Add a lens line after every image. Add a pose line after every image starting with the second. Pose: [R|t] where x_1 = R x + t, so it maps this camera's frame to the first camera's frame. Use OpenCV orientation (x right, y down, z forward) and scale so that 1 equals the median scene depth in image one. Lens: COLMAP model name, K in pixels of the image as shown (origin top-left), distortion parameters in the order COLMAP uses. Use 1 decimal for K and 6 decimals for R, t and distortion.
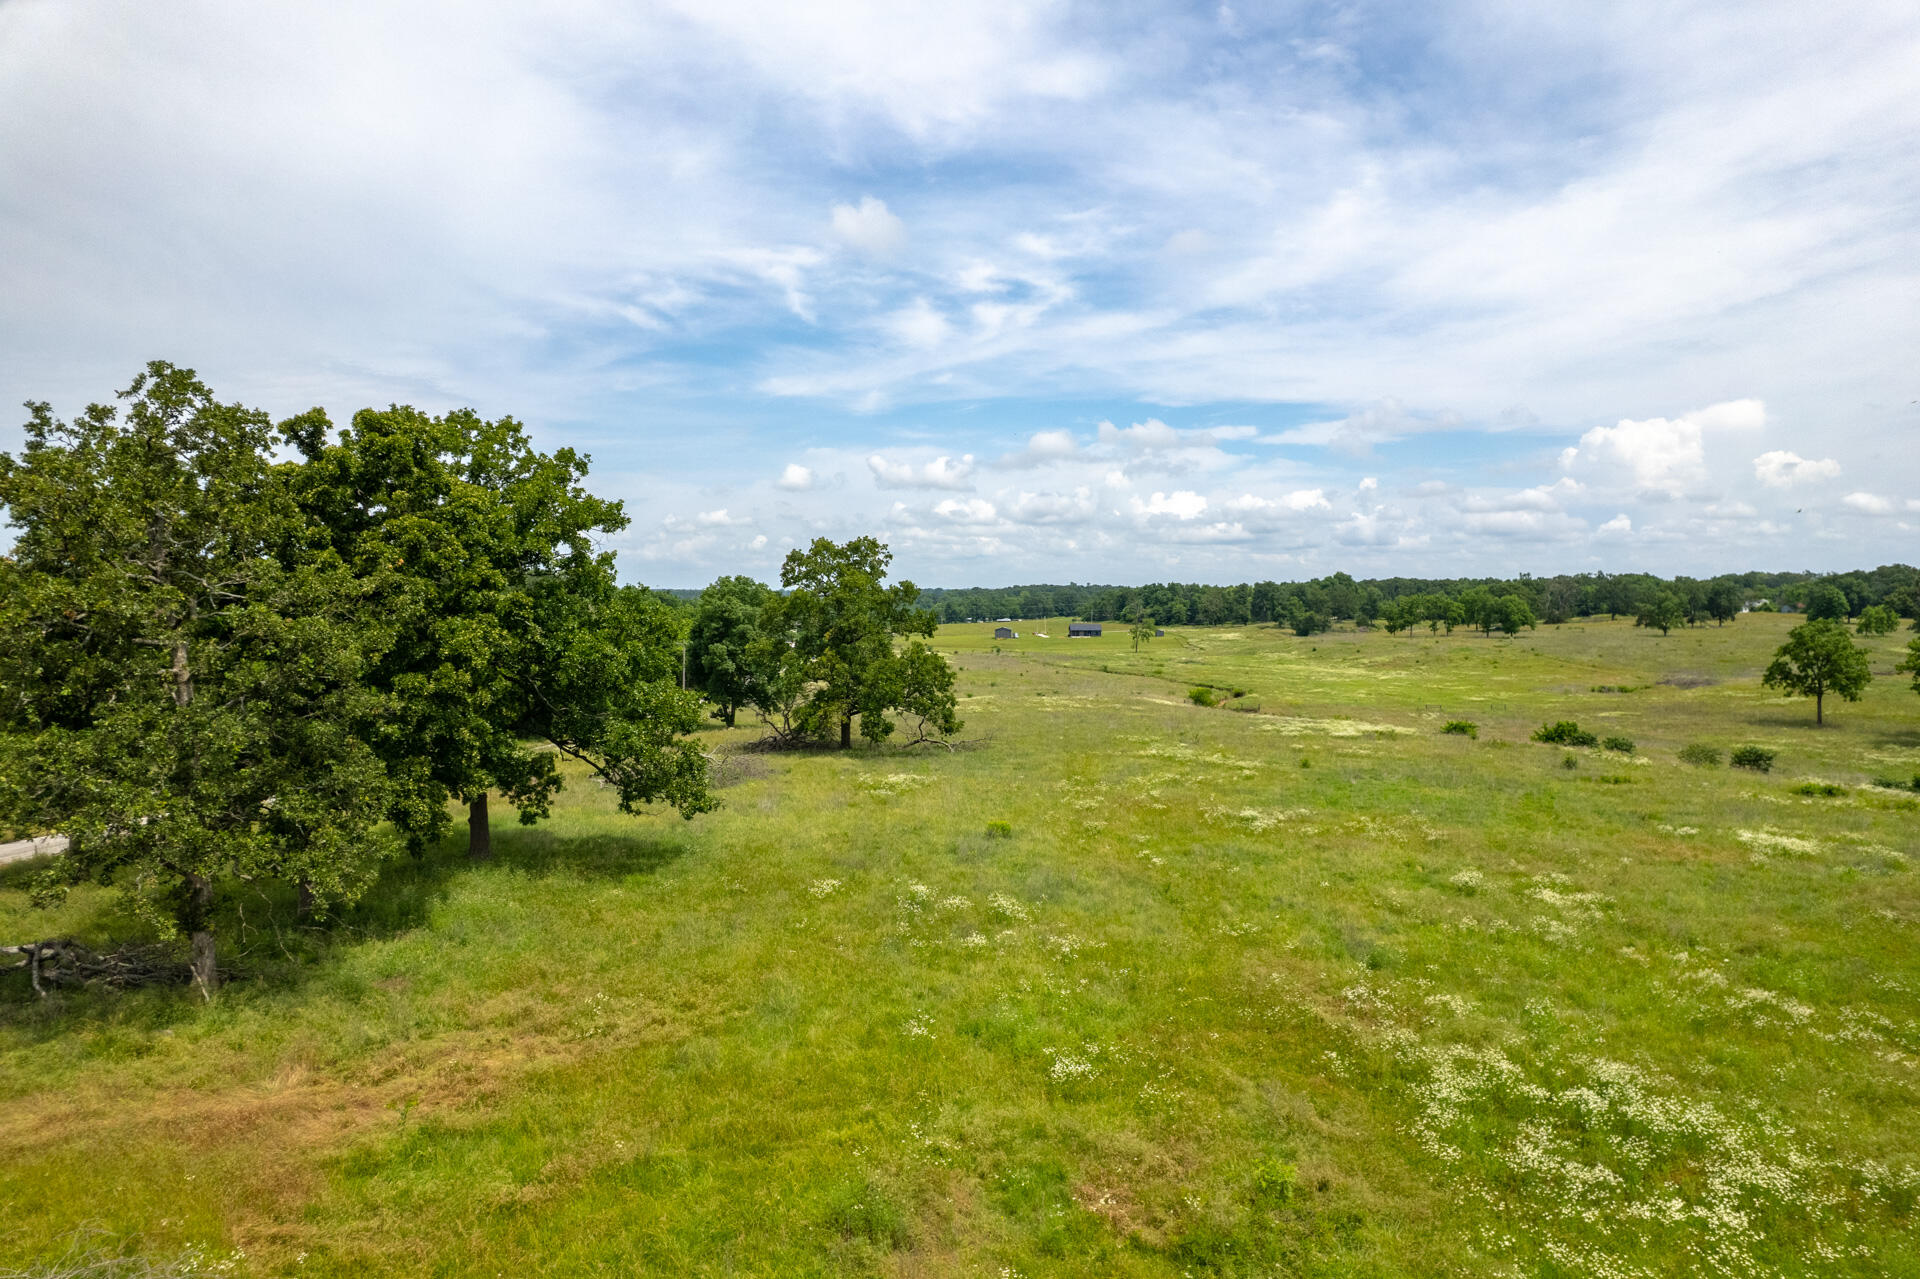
lens RADIAL K [[1231.1, 0, 966.0], [0, 1231.1, 661.7], [0, 0, 1]] dist [-0.076457, 0.068695]
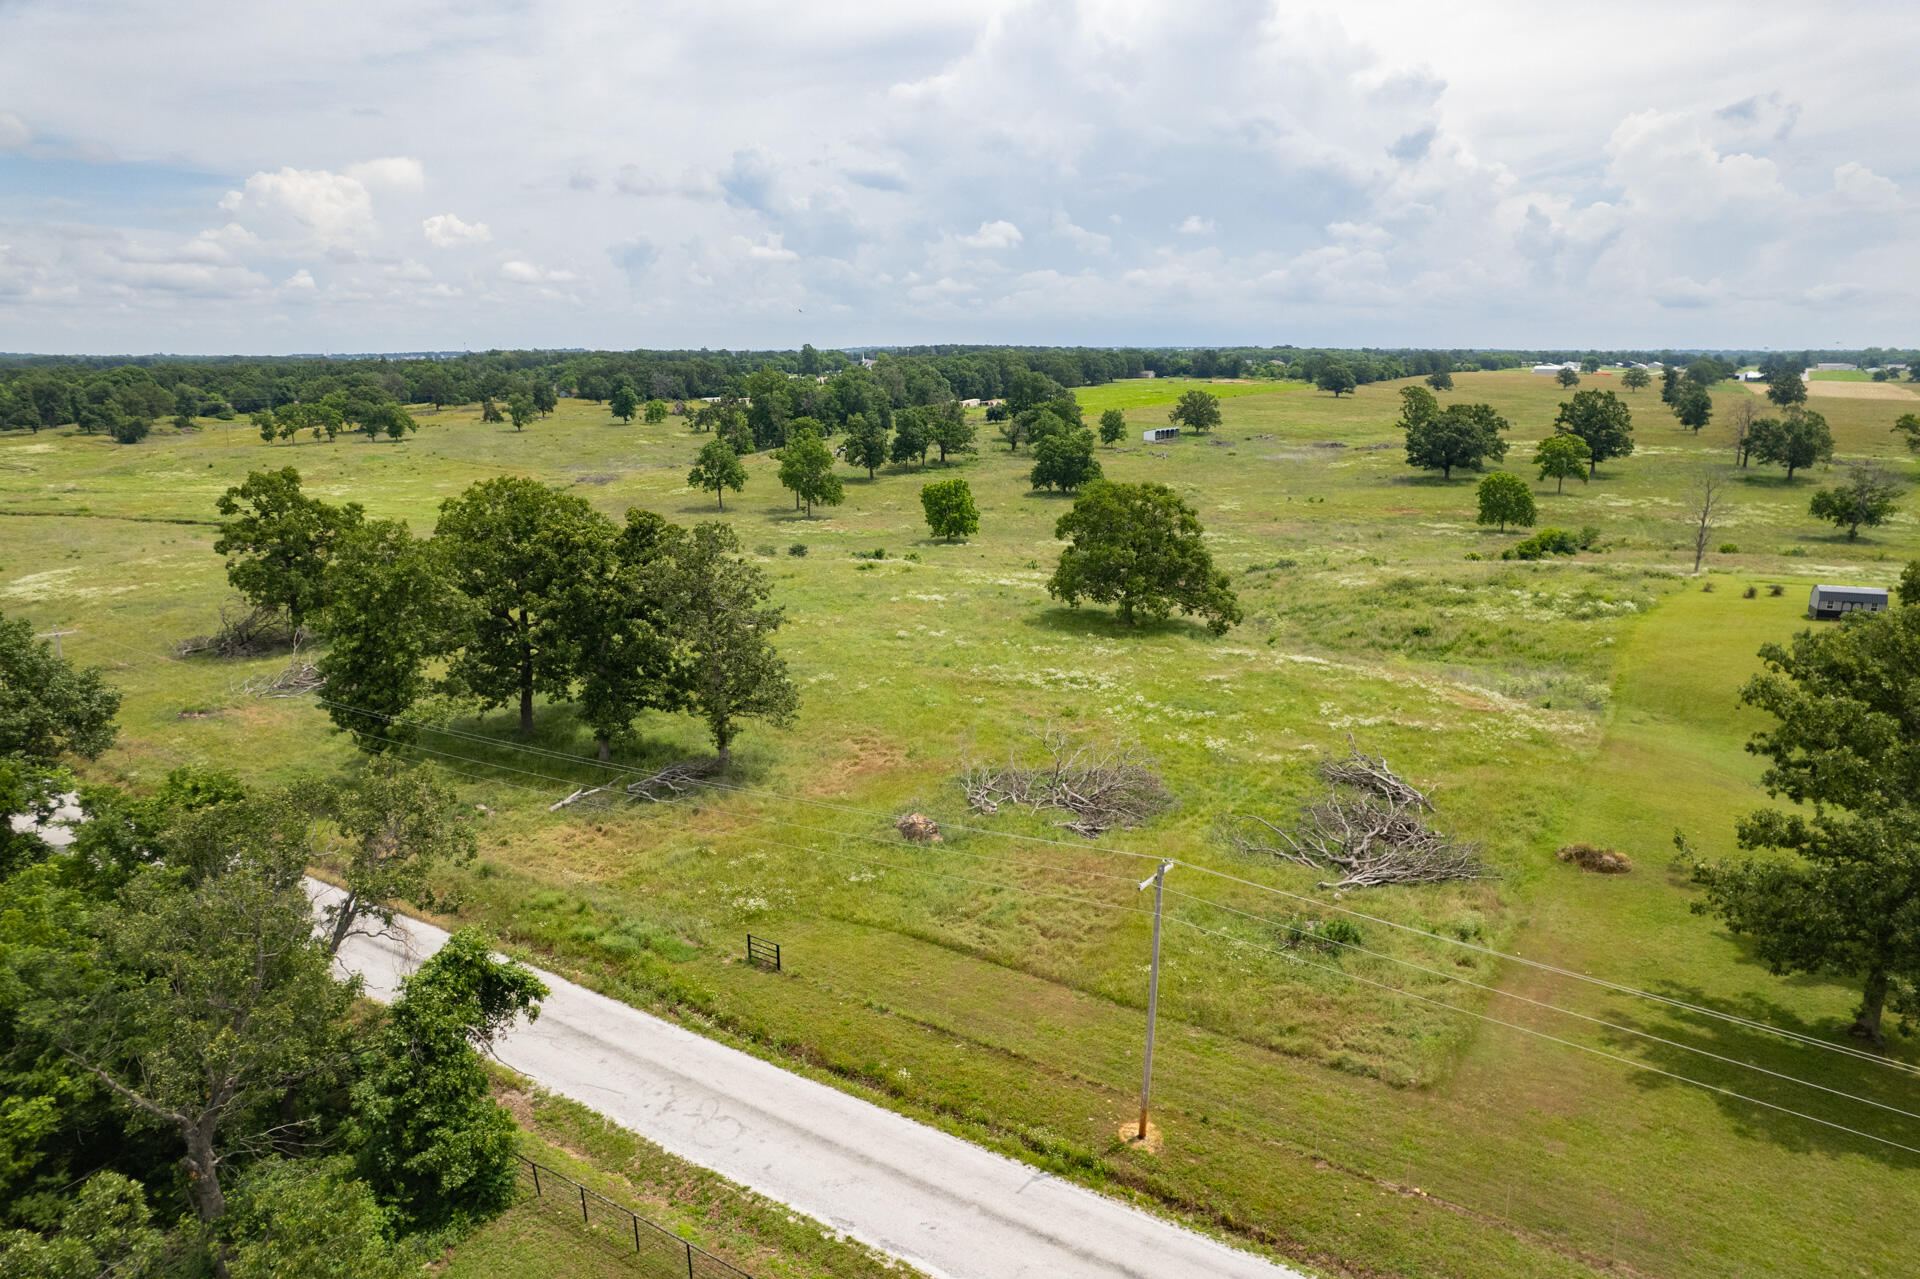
lens RADIAL K [[1231.1, 0, 970.2], [0, 1231.1, 650.2], [0, 0, 1]] dist [-0.076457, 0.068695]
pose [[0.554632, -0.198346, 0.808110, -0.145048], [0.046387, 0.977035, 0.207970, -0.028737], [-0.830802, -0.077861, 0.551096, -0.048655]]
